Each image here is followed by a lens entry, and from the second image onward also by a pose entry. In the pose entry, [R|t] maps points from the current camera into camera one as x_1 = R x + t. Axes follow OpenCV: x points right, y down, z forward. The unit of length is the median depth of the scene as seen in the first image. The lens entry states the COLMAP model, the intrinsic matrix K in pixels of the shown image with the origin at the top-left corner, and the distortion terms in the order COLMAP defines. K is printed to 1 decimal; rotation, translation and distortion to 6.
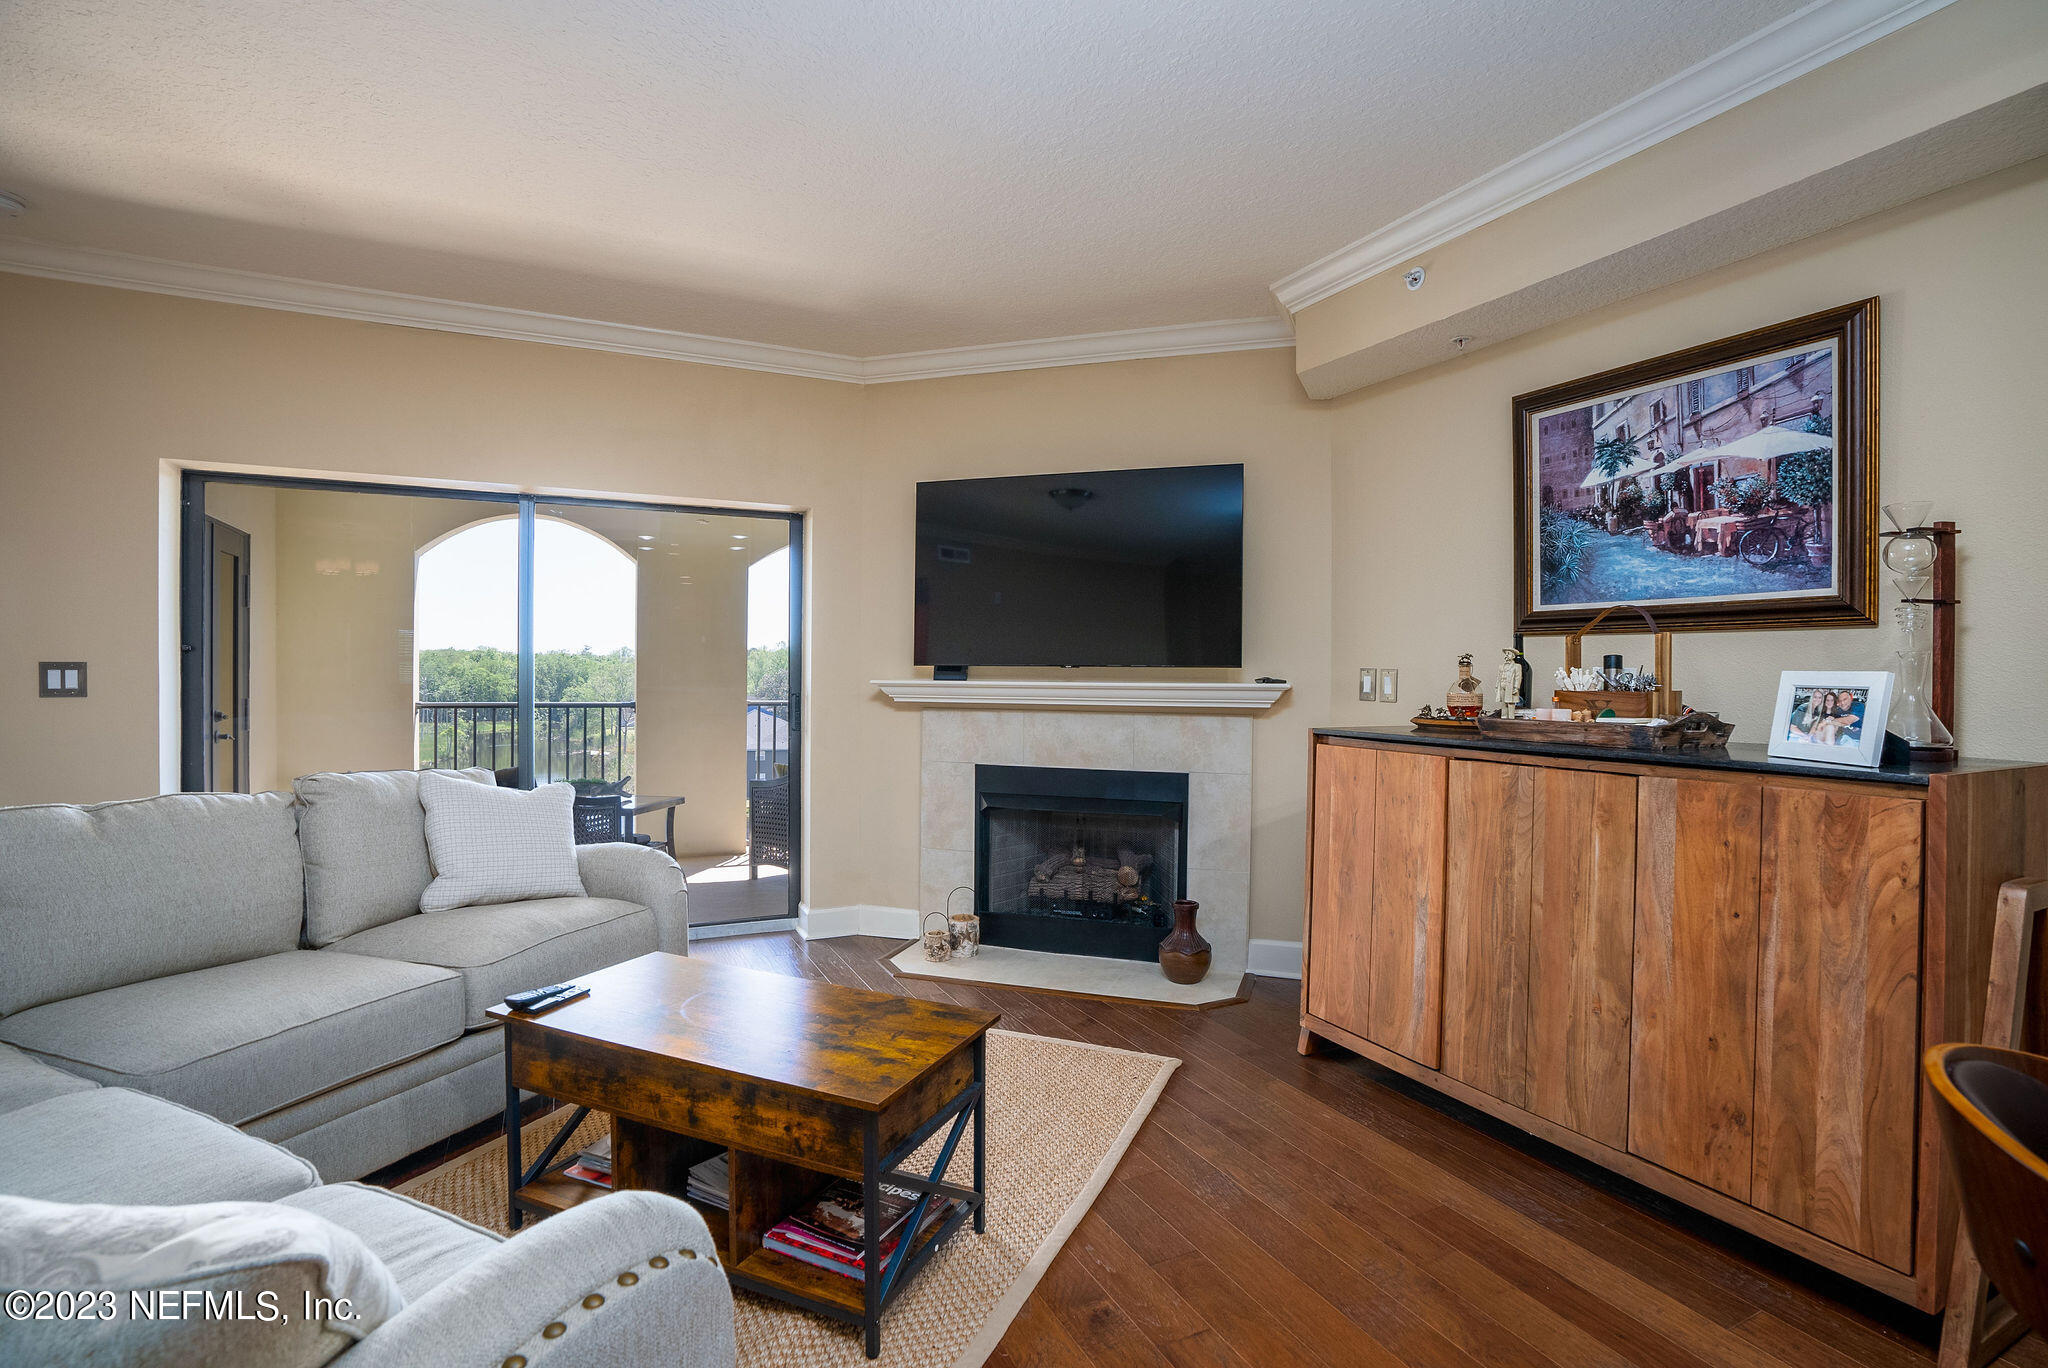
lens RADIAL K [[960.6, 0, 1019.2], [0, 960.6, 675.4], [0, 0, 1]] dist [-0.060630, 0.022317]
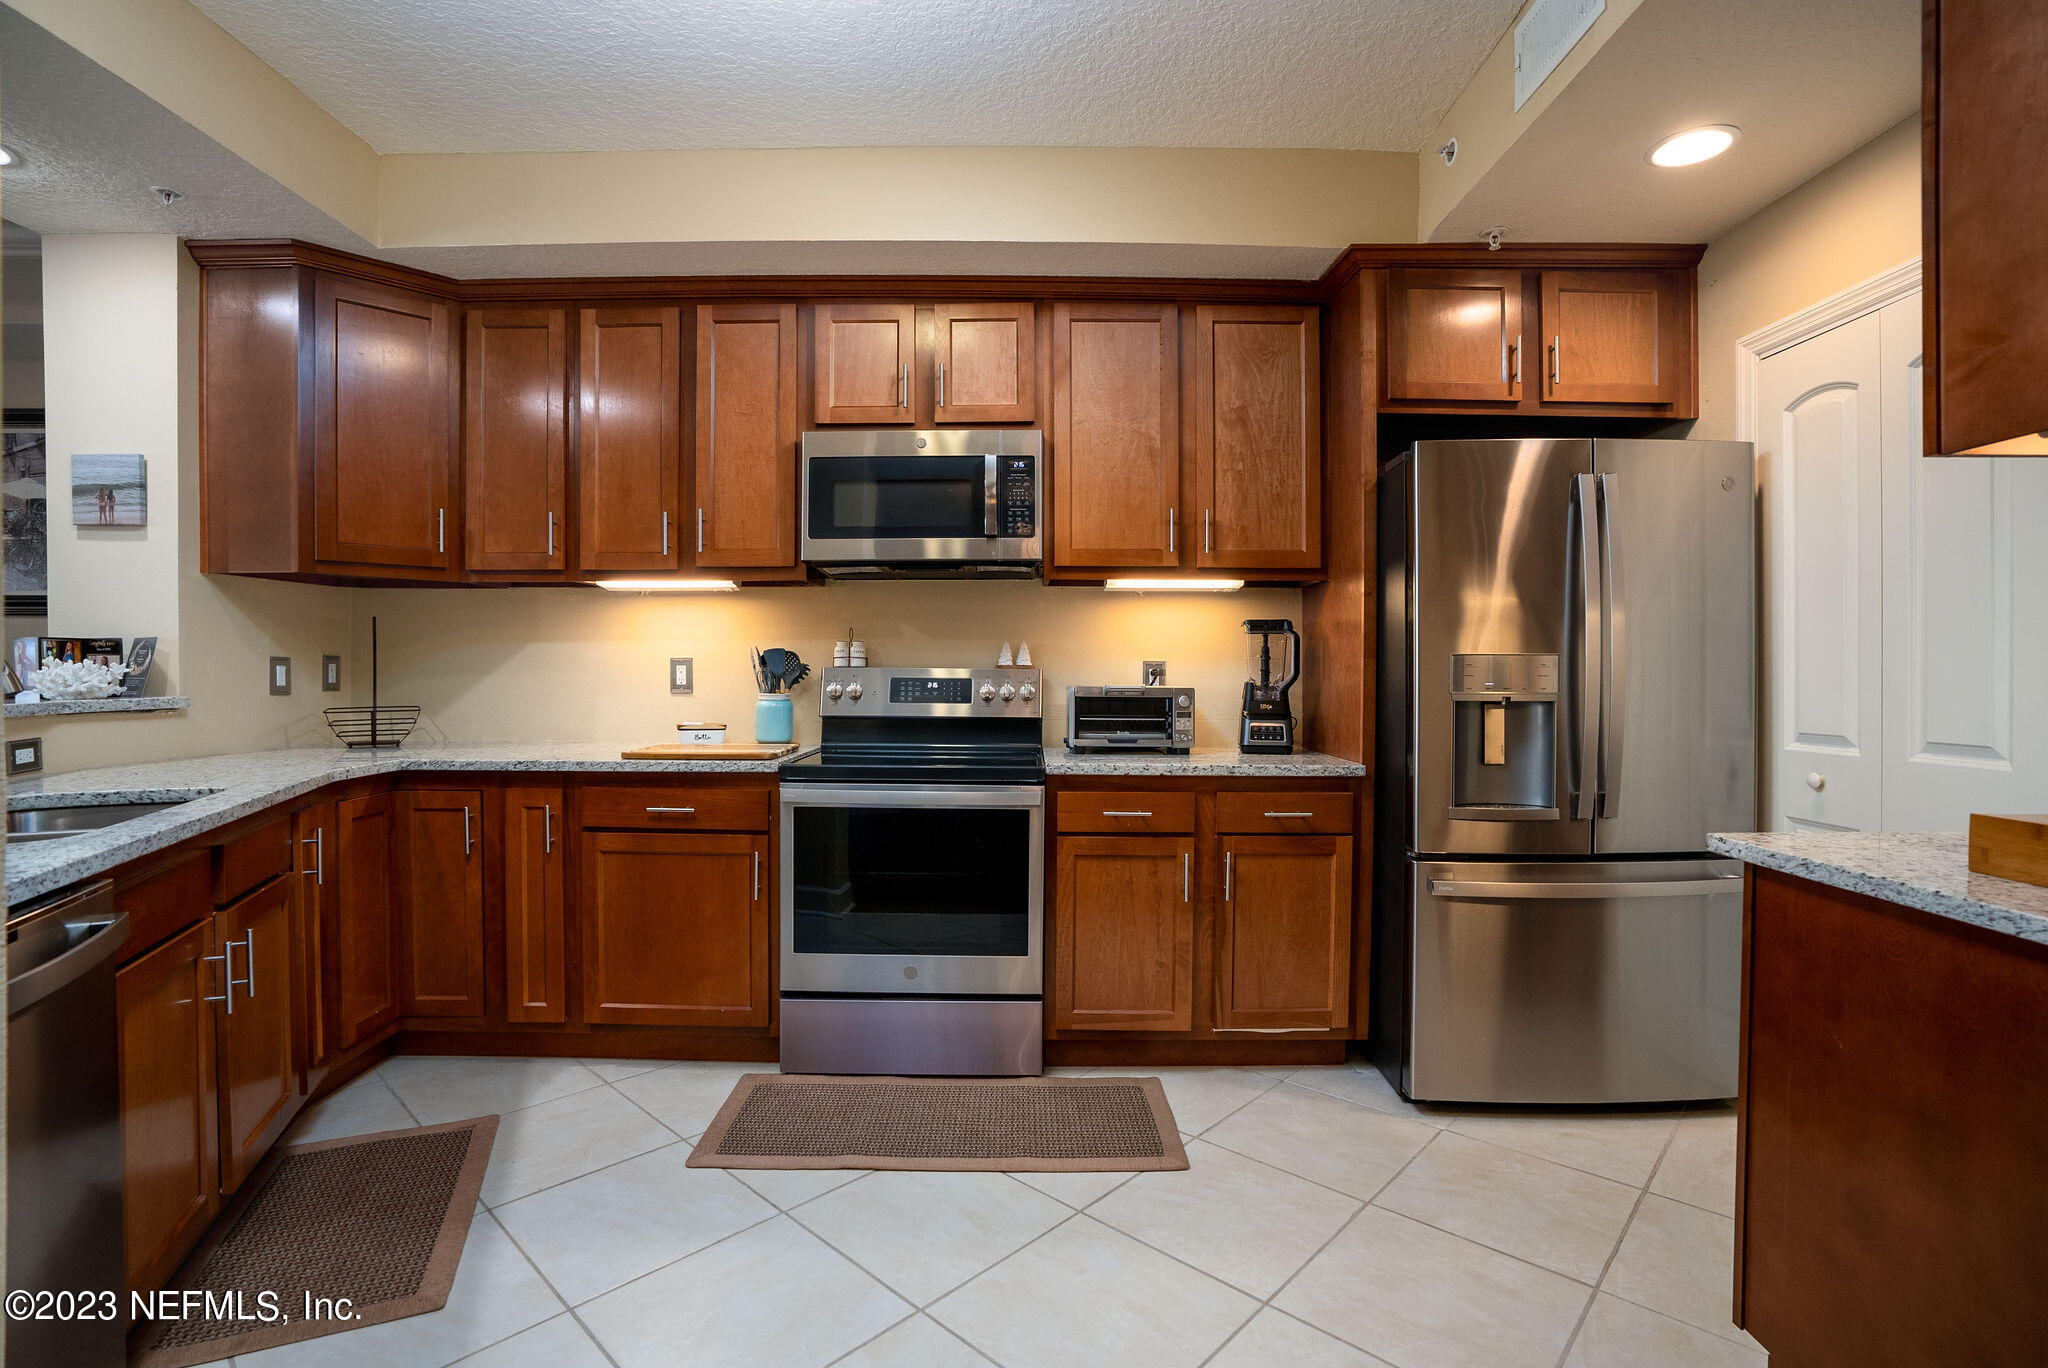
lens RADIAL K [[960.6, 0, 1025.8], [0, 960.6, 679.4], [0, 0, 1]] dist [-0.060630, 0.022317]
pose [[0.450312, -0.016904, 0.892711, 0.218778], [0.004366, 0.999851, 0.016731, 0.034310], [-0.892861, -0.003637, 0.450318, -1.096606]]
